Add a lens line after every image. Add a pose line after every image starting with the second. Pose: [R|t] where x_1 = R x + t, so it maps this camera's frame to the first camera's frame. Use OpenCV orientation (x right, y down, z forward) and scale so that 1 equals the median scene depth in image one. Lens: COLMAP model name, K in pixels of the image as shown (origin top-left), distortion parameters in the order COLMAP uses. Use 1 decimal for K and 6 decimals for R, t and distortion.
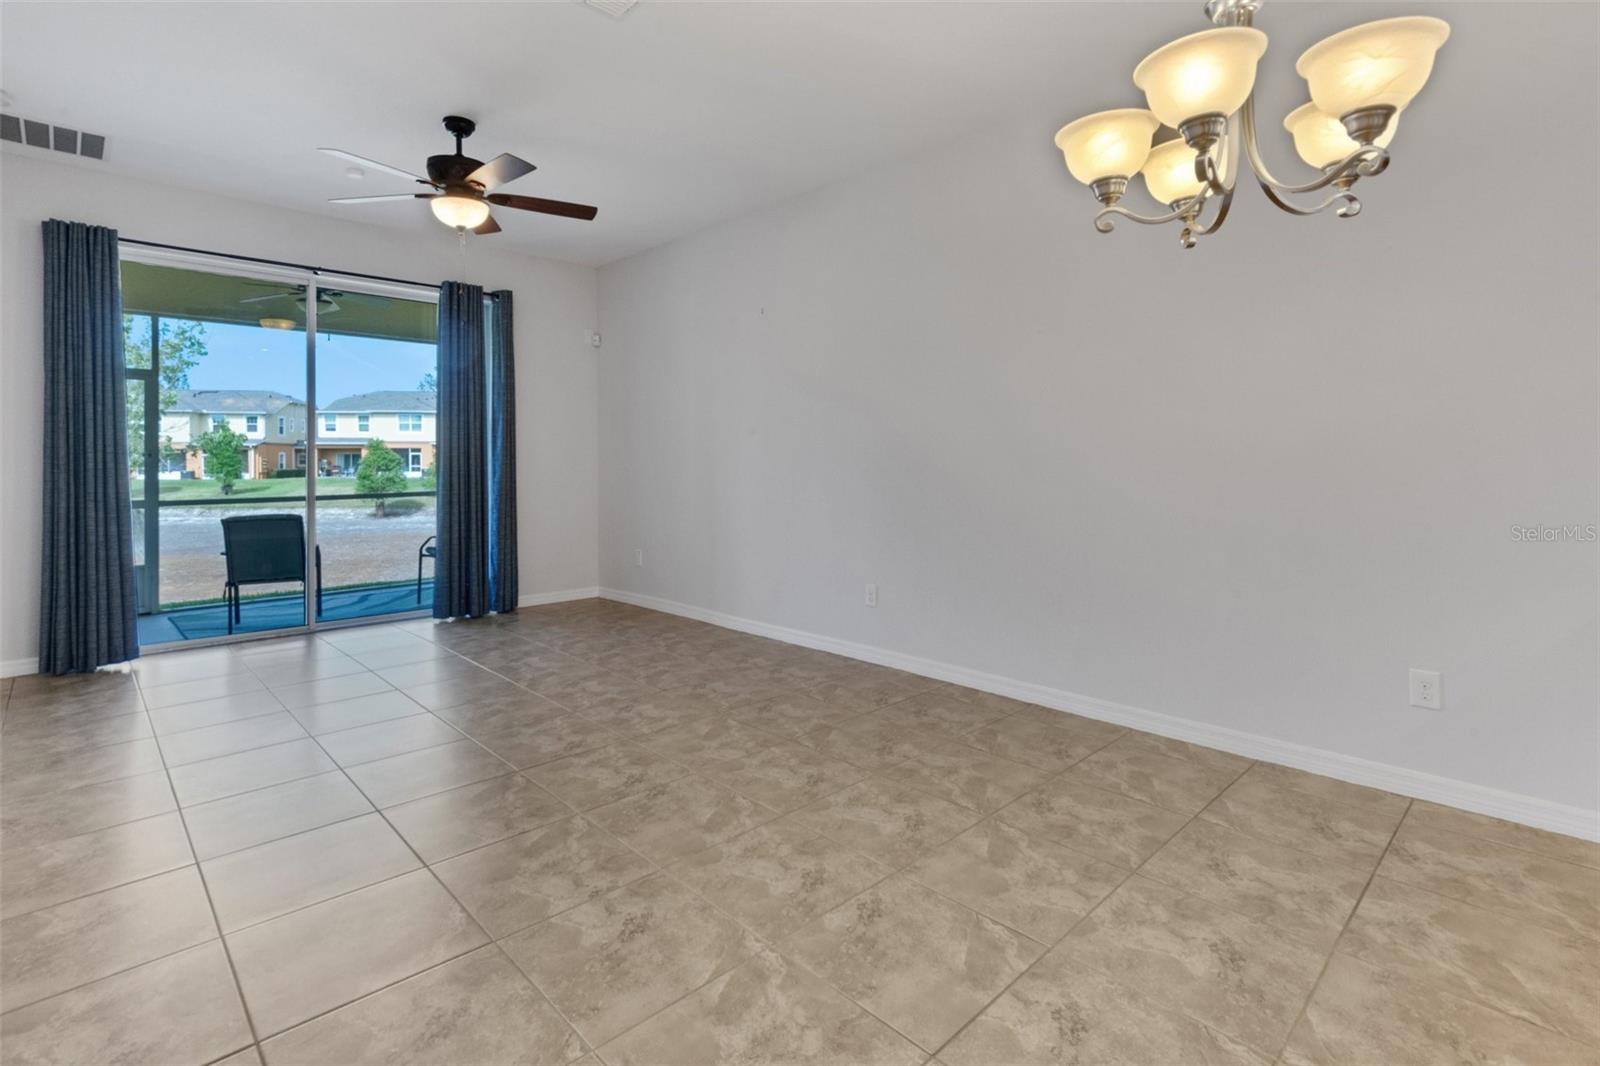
lens RADIAL K [[762.6, 0, 800.2], [0, 762.6, 459.8], [0, 0, 1]] dist [0.000133, -0.000619]
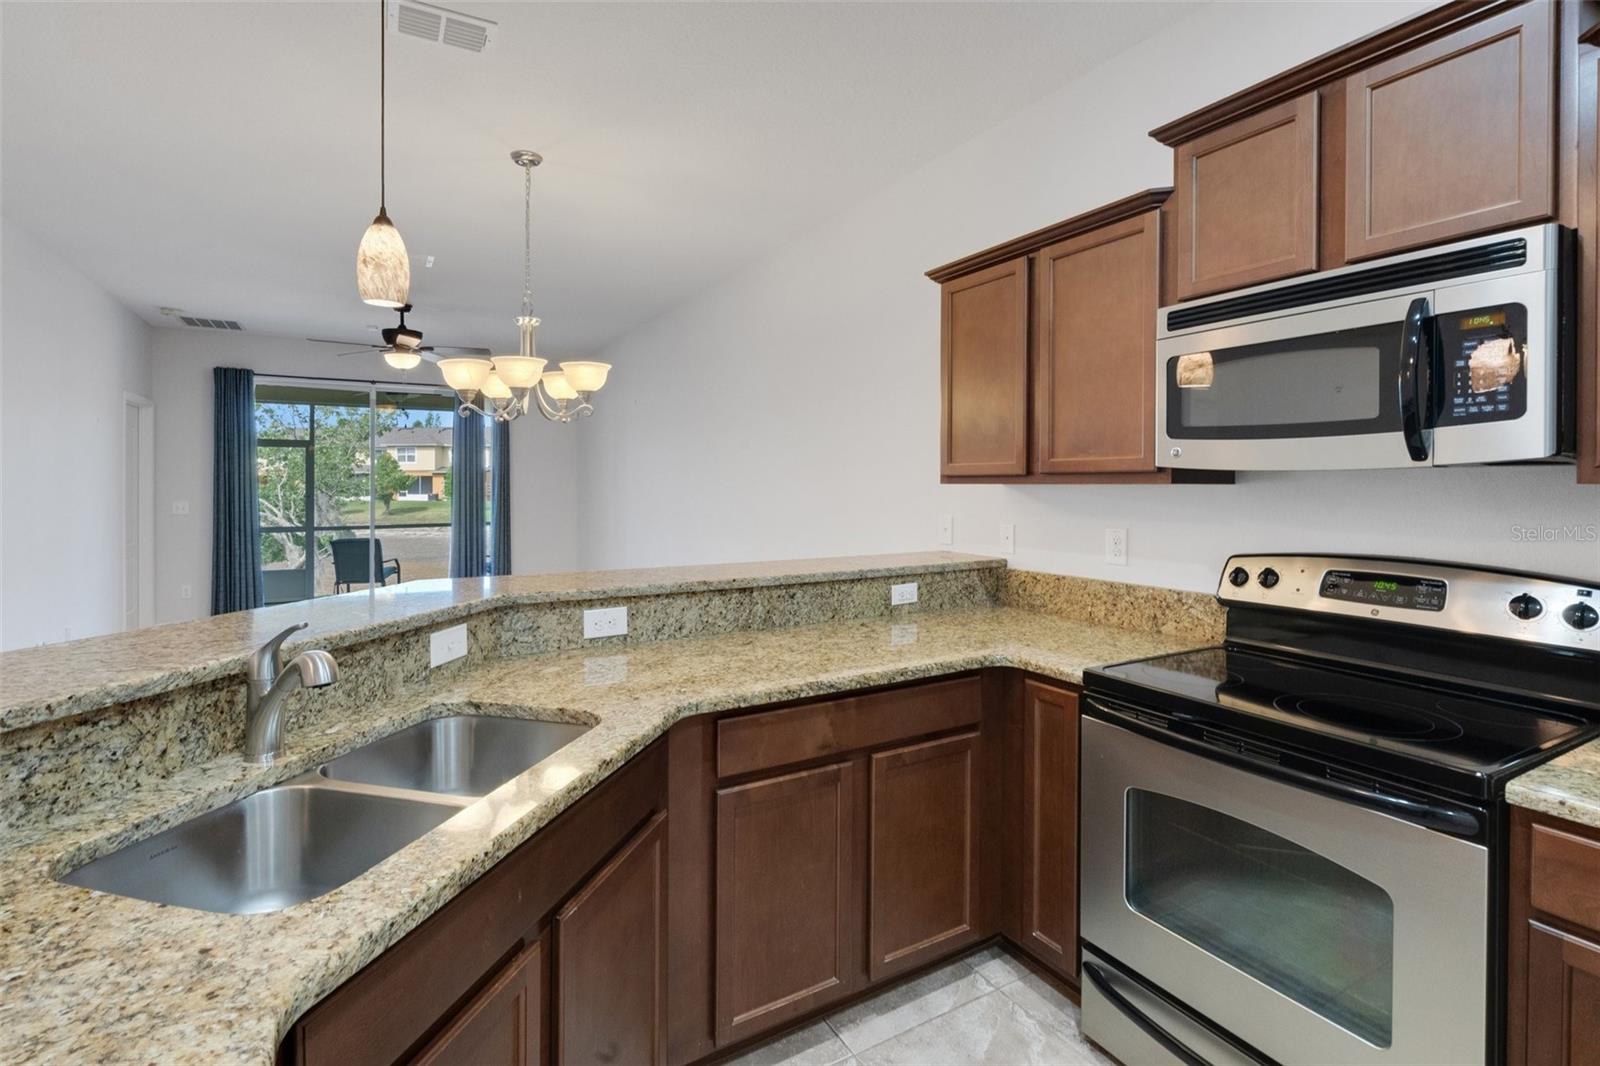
lens RADIAL K [[759.4, 0, 811.6], [0, 759.4, 483.4], [0, 0, 1]] dist [-0.000282, 0.000296]
pose [[0.972424, 0.000348, -0.233221, 0.726023], [0.000249, 0.999997, 0.002533, -0.055685], [0.233222, -0.002521, 0.972420, -0.359200]]
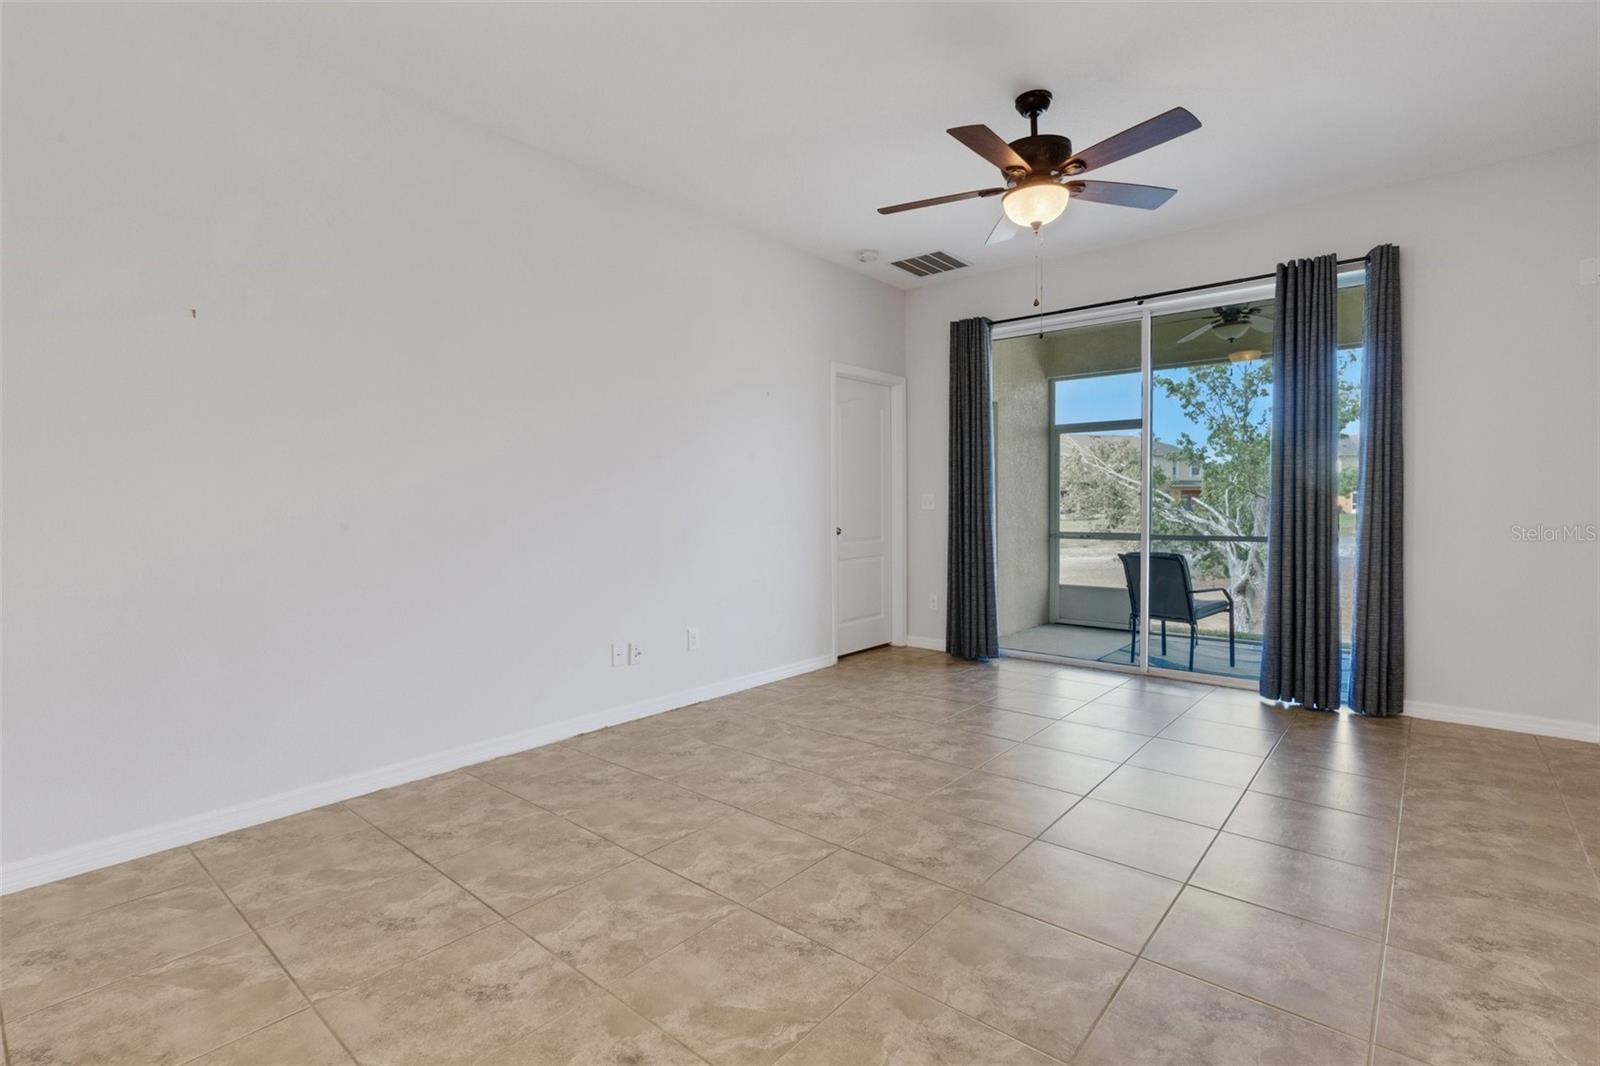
lens RADIAL K [[749.6, 0, 794.1], [0, 749.6, 522.6], [0, 0, 1]] dist [-0.000709, 0.000374]
pose [[0.099093, 0.027978, -0.994685, 0.329416], [0.009170, 0.999537, 0.029028, -0.000485], [0.995036, -0.011997, 0.098791, 0.576099]]
